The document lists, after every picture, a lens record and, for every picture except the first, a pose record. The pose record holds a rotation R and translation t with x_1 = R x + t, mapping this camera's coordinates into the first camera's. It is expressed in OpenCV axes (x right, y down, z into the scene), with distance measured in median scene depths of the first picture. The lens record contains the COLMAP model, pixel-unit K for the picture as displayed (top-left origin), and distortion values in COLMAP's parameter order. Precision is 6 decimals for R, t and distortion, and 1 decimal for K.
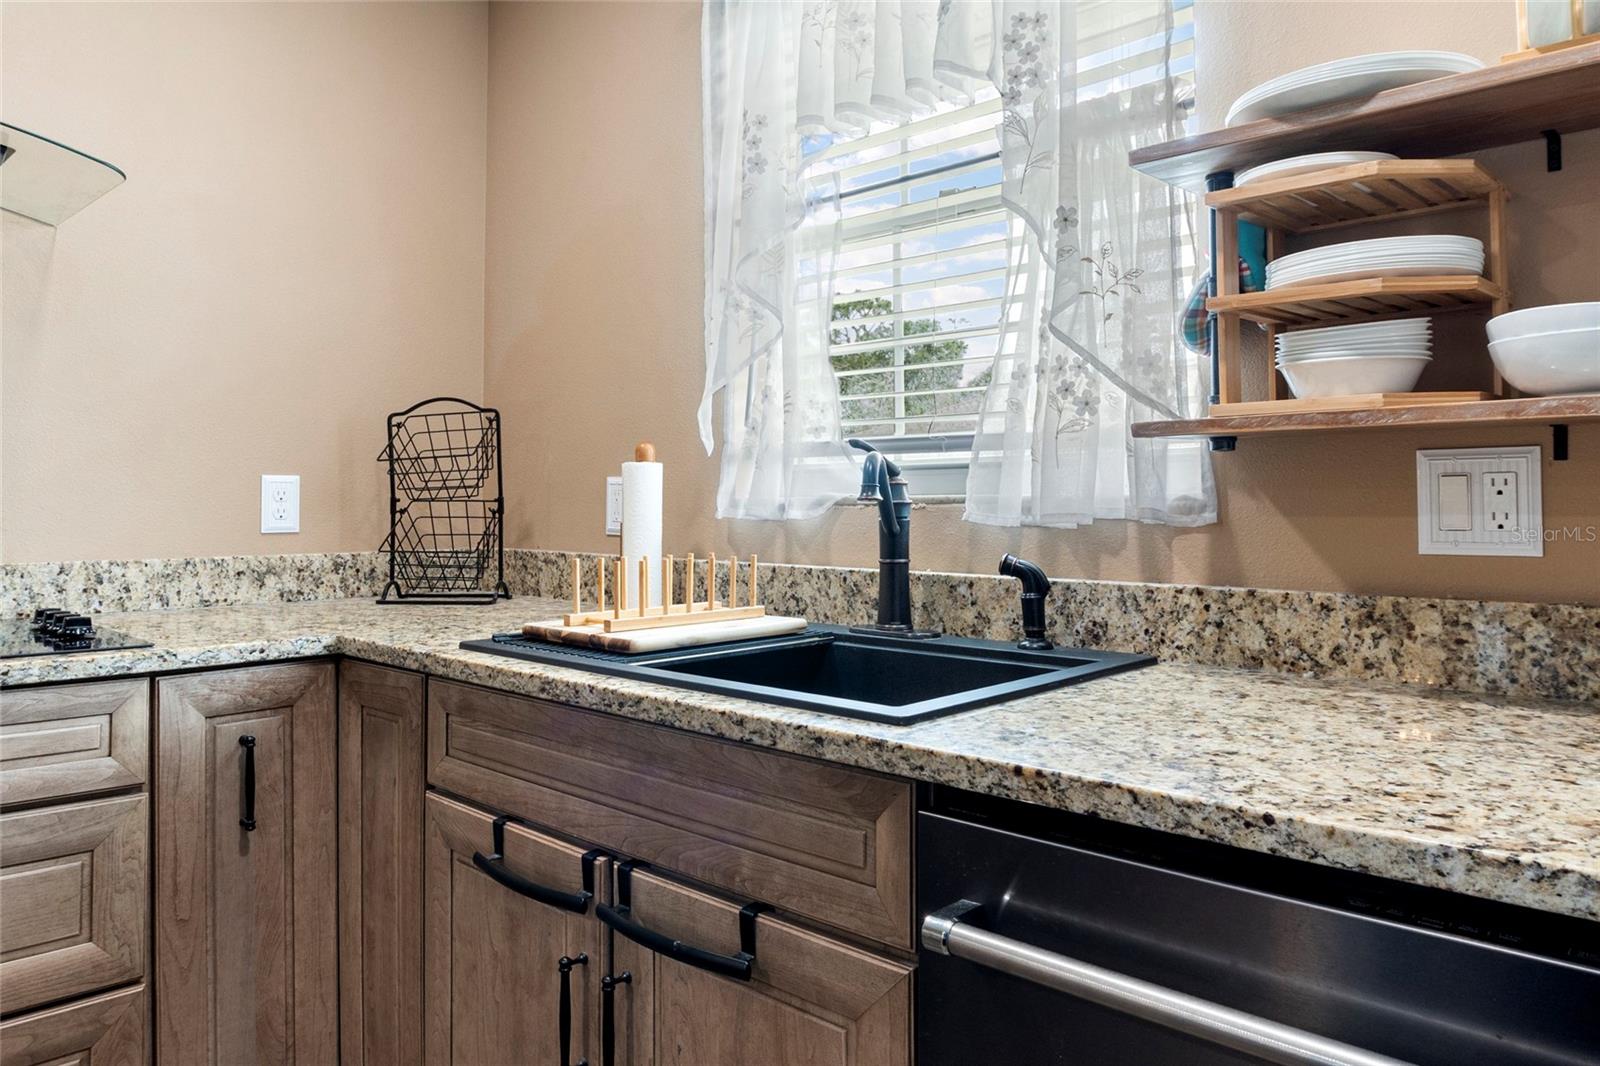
lens RADIAL K [[1079.6, 0, 801.6], [0, 1079.6, 489.7], [0, 0, 1]] dist [-0.021220, -0.000489]
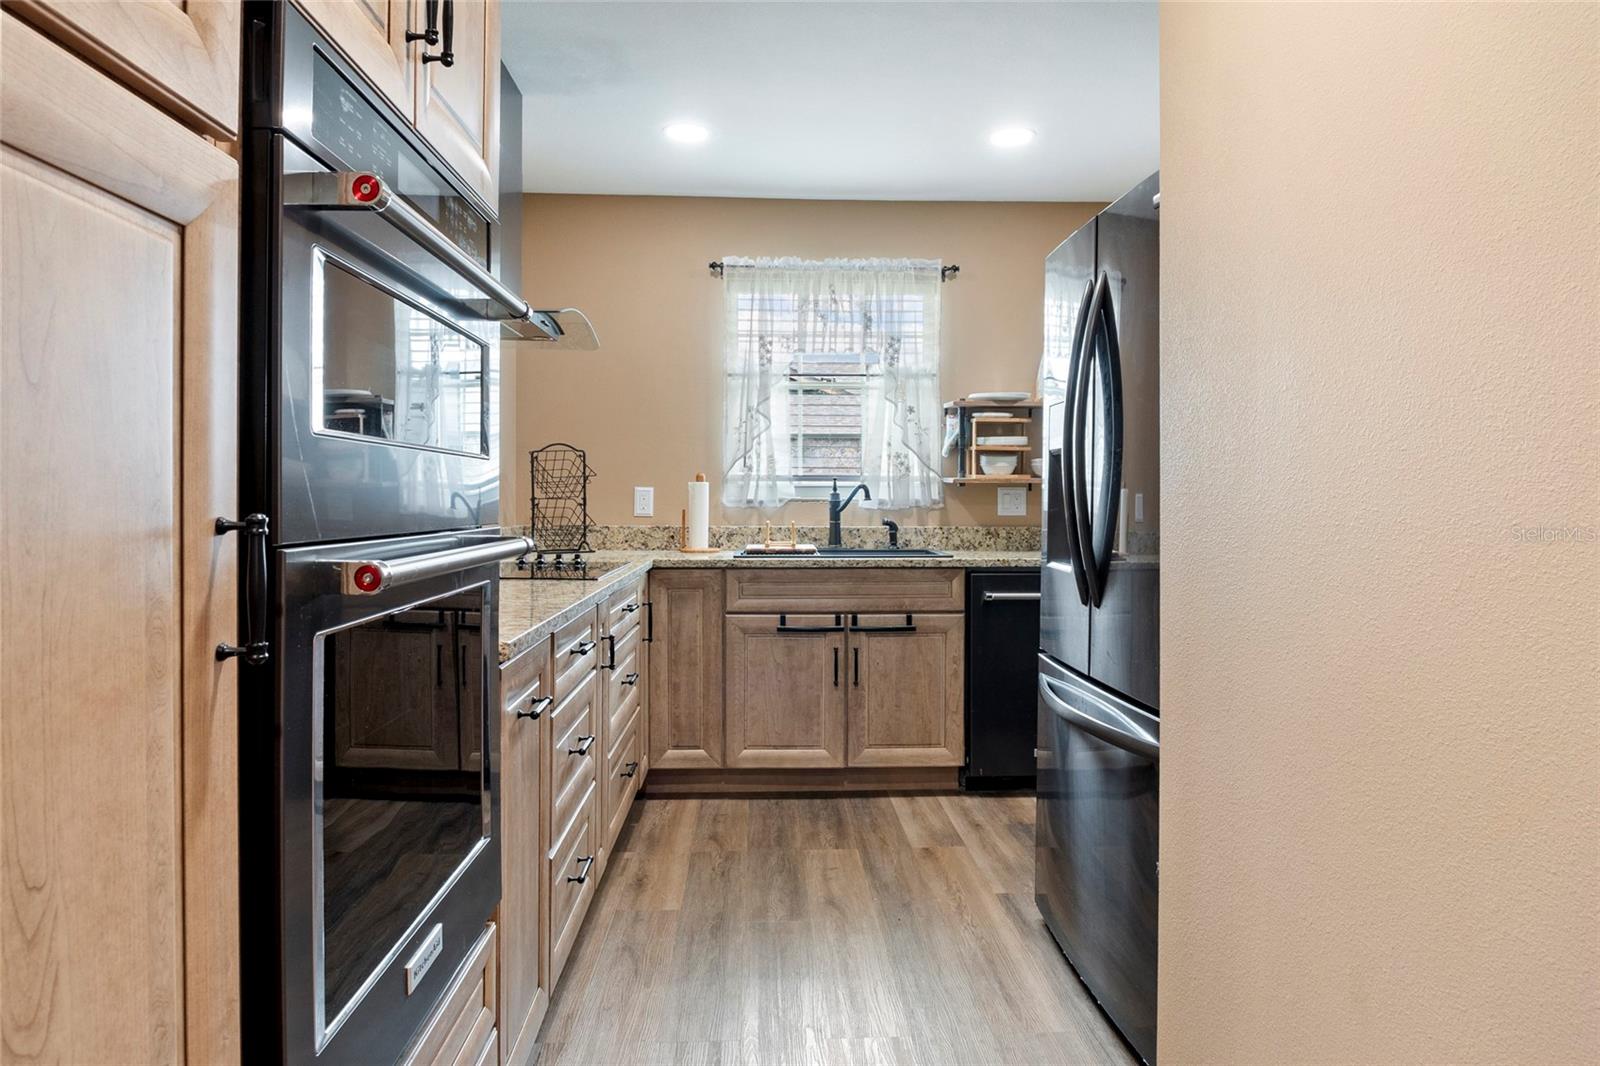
lens RADIAL K [[1075.5, 0, 803.6], [0, 1075.5, 519.7], [0, 0, 1]] dist [-0.025134, -0.001932]
pose [[0.706400, -0.011997, 0.707711, -2.214415], [-0.012602, 0.999485, 0.029522, -0.022673], [-0.707701, -0.029773, 0.705885, -1.003362]]
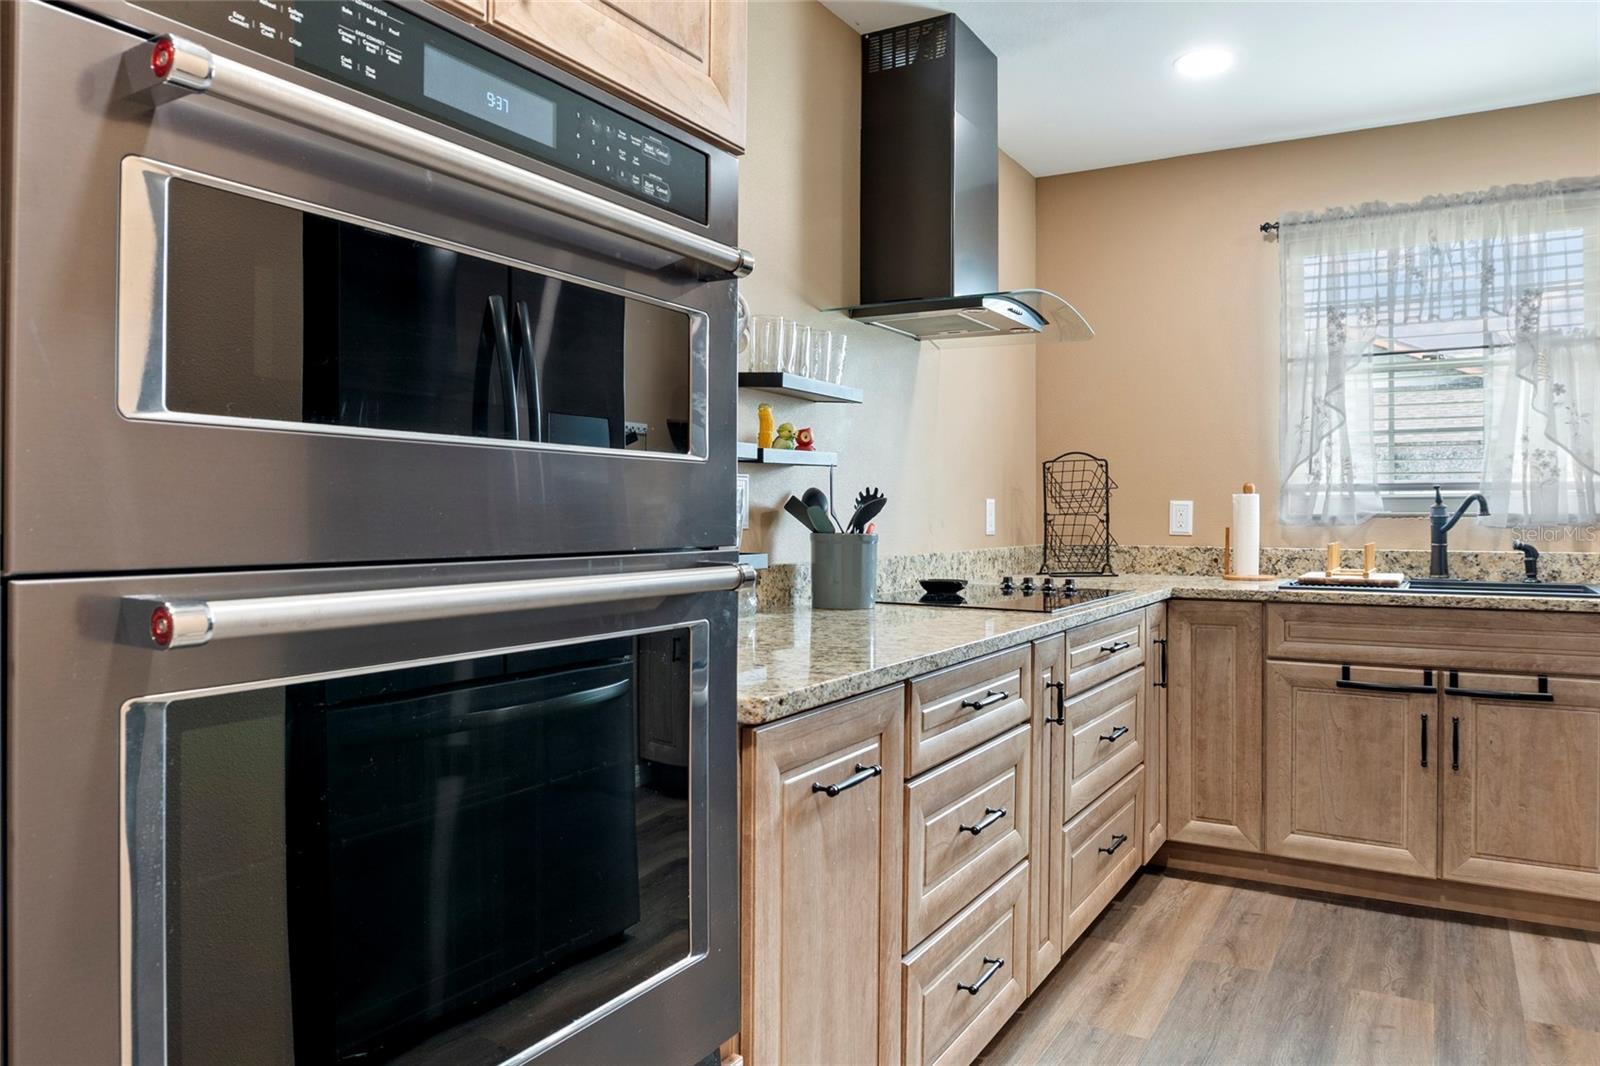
lens RADIAL K [[1075.5, 0, 803.6], [0, 1075.5, 519.7], [0, 0, 1]] dist [-0.025134, -0.001932]
pose [[0.978039, -0.001126, 0.208419, -1.775496], [-0.002847, 0.999820, 0.018761, -0.018903], [-0.208402, -0.018942, 0.977860, -0.847060]]
